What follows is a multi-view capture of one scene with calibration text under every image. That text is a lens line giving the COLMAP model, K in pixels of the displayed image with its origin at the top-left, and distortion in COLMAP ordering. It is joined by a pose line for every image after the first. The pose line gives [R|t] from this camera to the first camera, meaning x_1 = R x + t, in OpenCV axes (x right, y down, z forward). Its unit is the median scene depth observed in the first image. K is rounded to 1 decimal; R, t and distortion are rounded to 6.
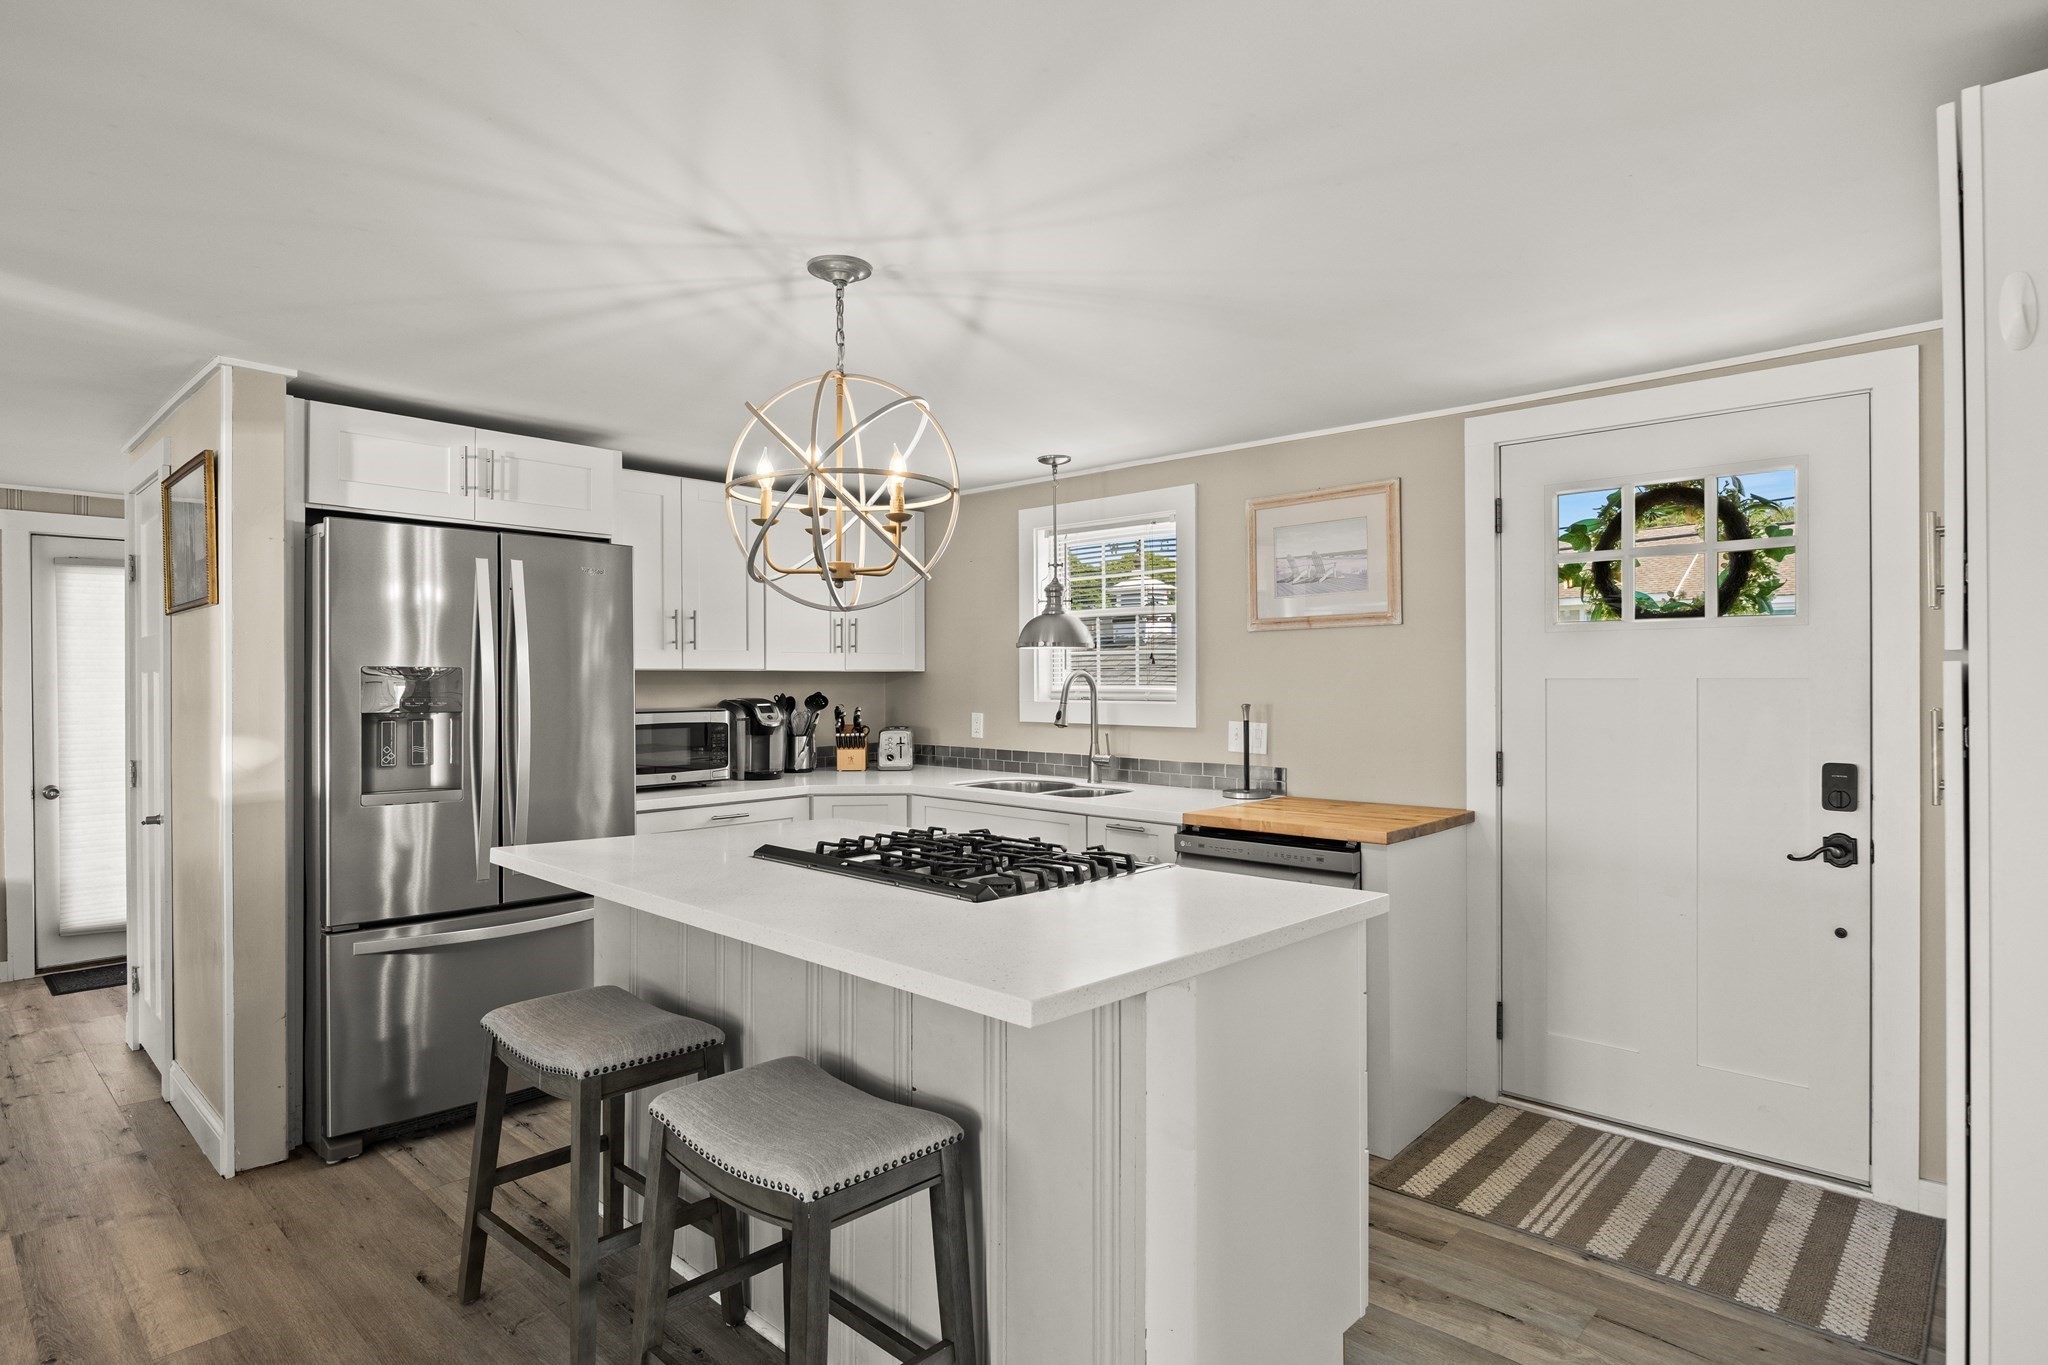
lens RADIAL K [[1079.5, 0, 992.8], [0, 1079.5, 682.5], [0, 0, 1]] dist [-0.008207, 0.000996]
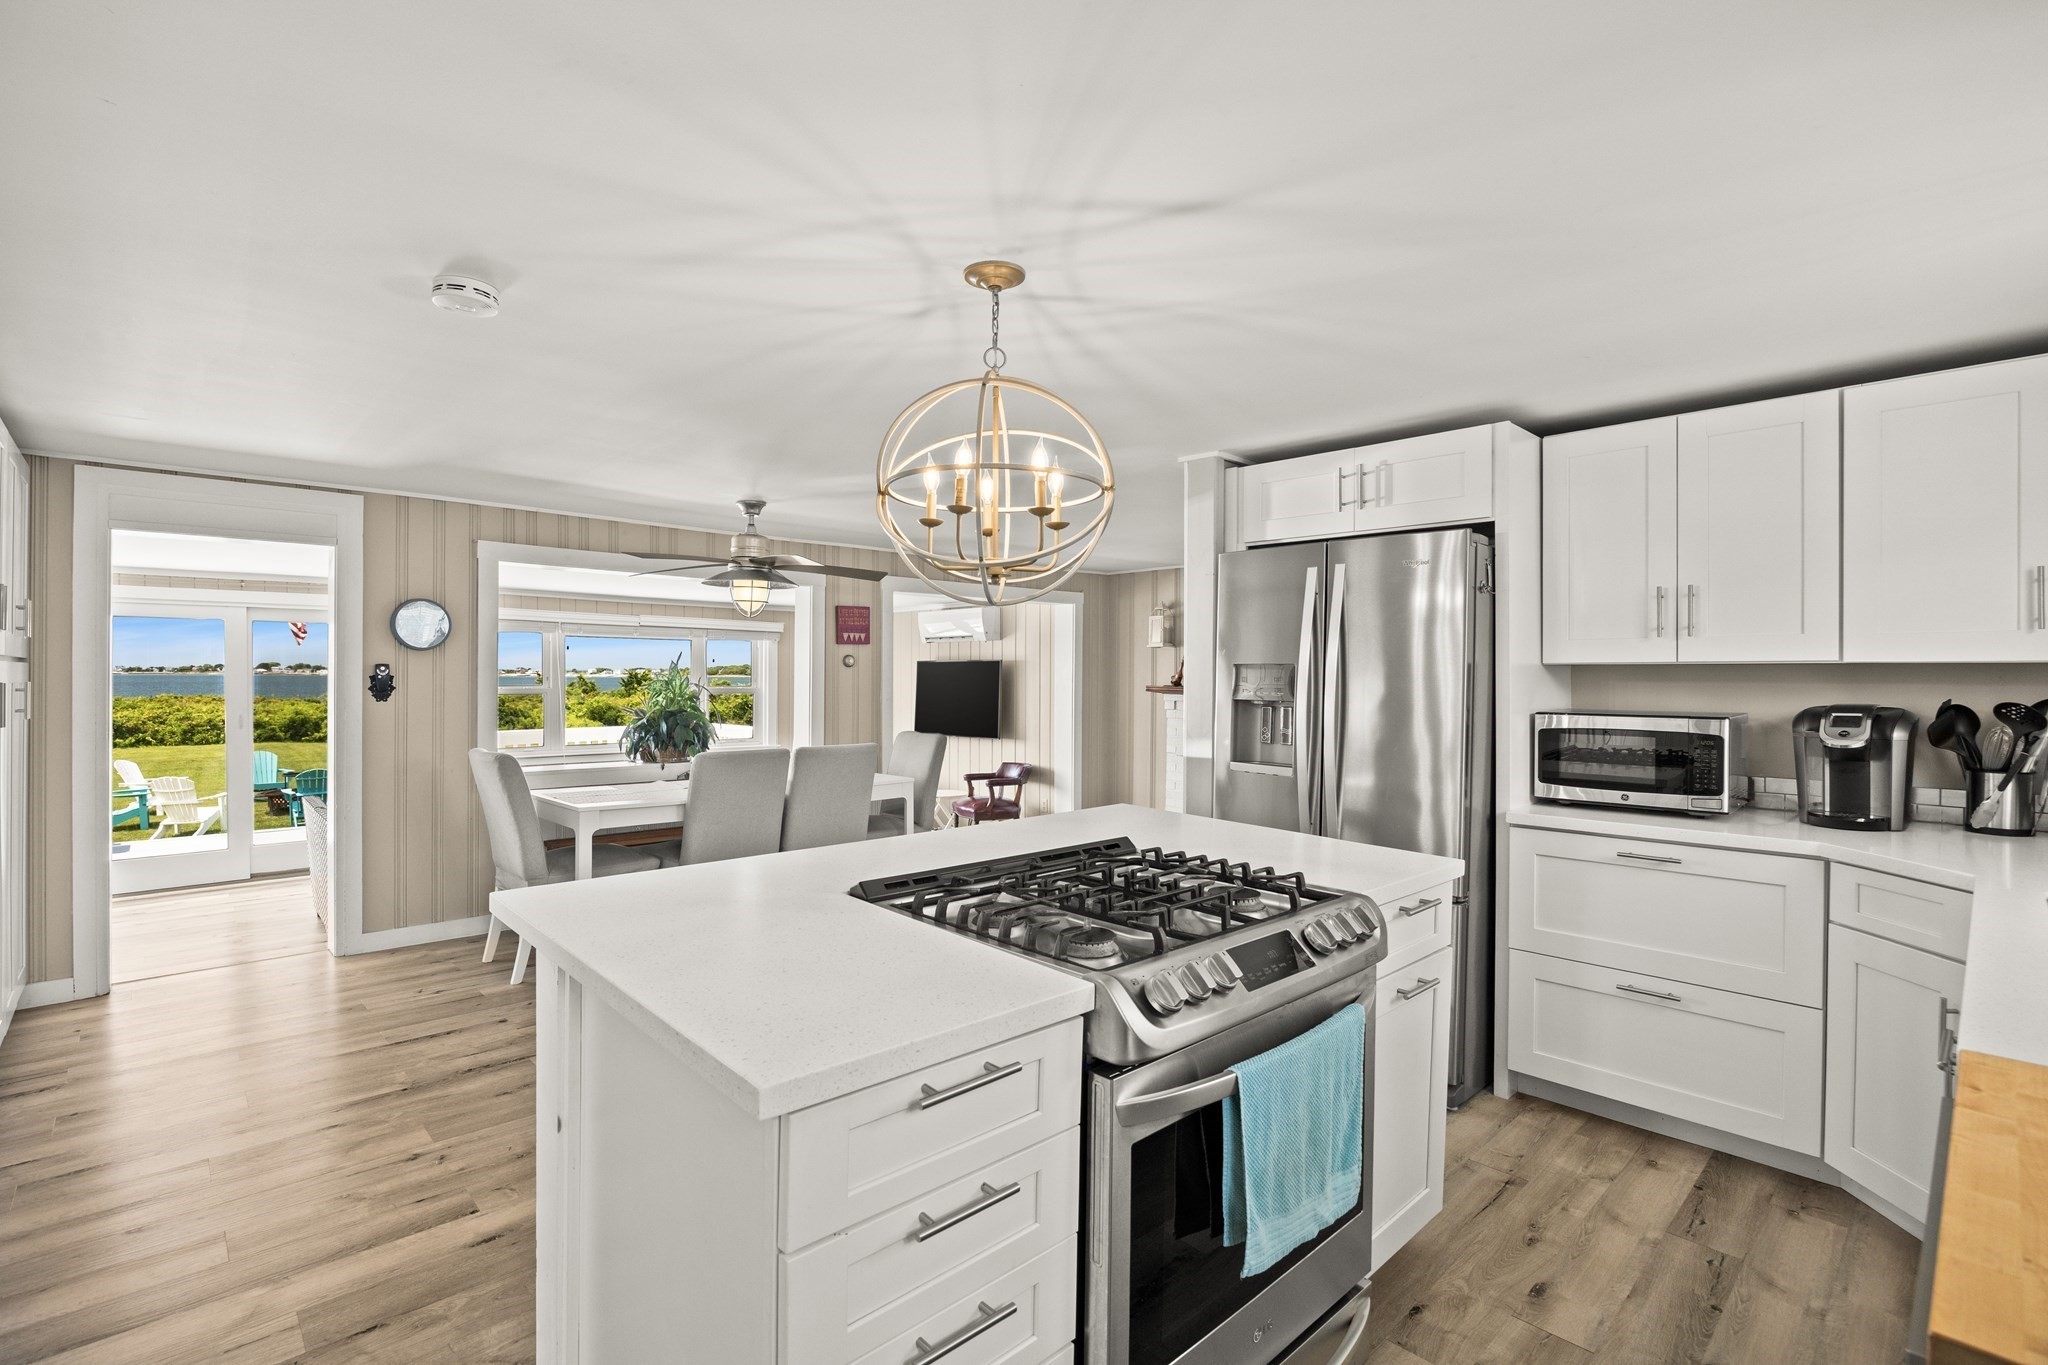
lens RADIAL K [[956.2, 0, 1036.9], [0, 956.2, 679.7], [0, 0, 1]] dist [-0.019789, 0.003862]
pose [[-0.043177, 0.005485, -0.999052, 0.557577], [-0.008121, 0.999950, 0.005841, -0.000451], [0.999034, 0.008366, -0.043130, 0.780371]]
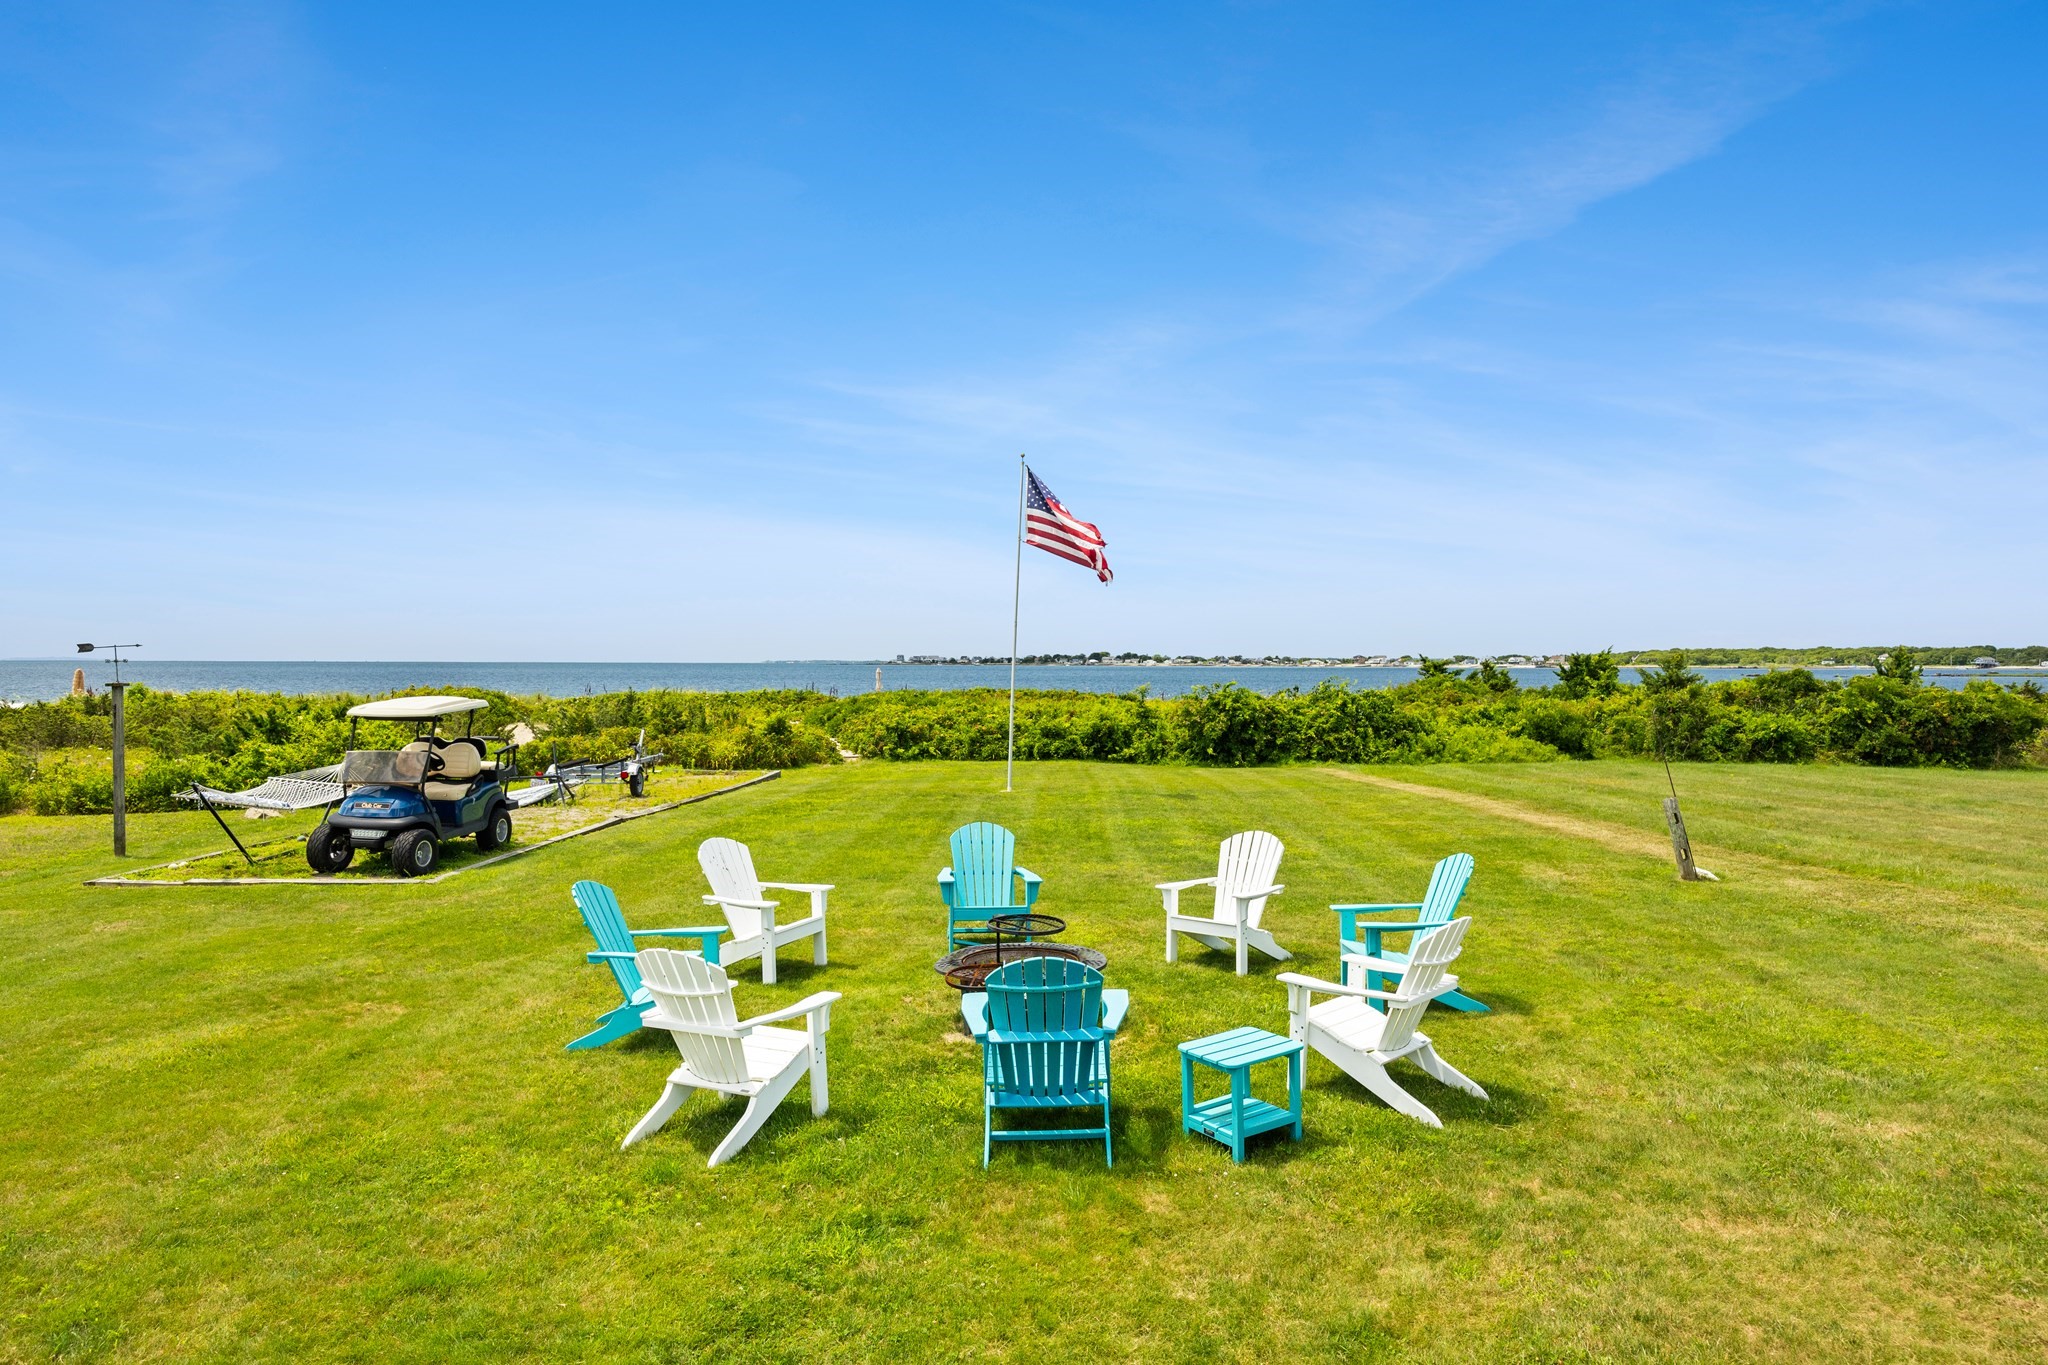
lens RADIAL K [[1290.2, 0, 1009.9], [0, 1290.2, 677.6], [0, 0, 1]] dist [-0.016221, 0.007002]
pose [[-0.716648, 0.007417, -0.697395, -2.463979], [-0.003137, 0.999899, 0.013859, 0.079189], [0.697428, 0.012120, -0.716553, -1.557592]]
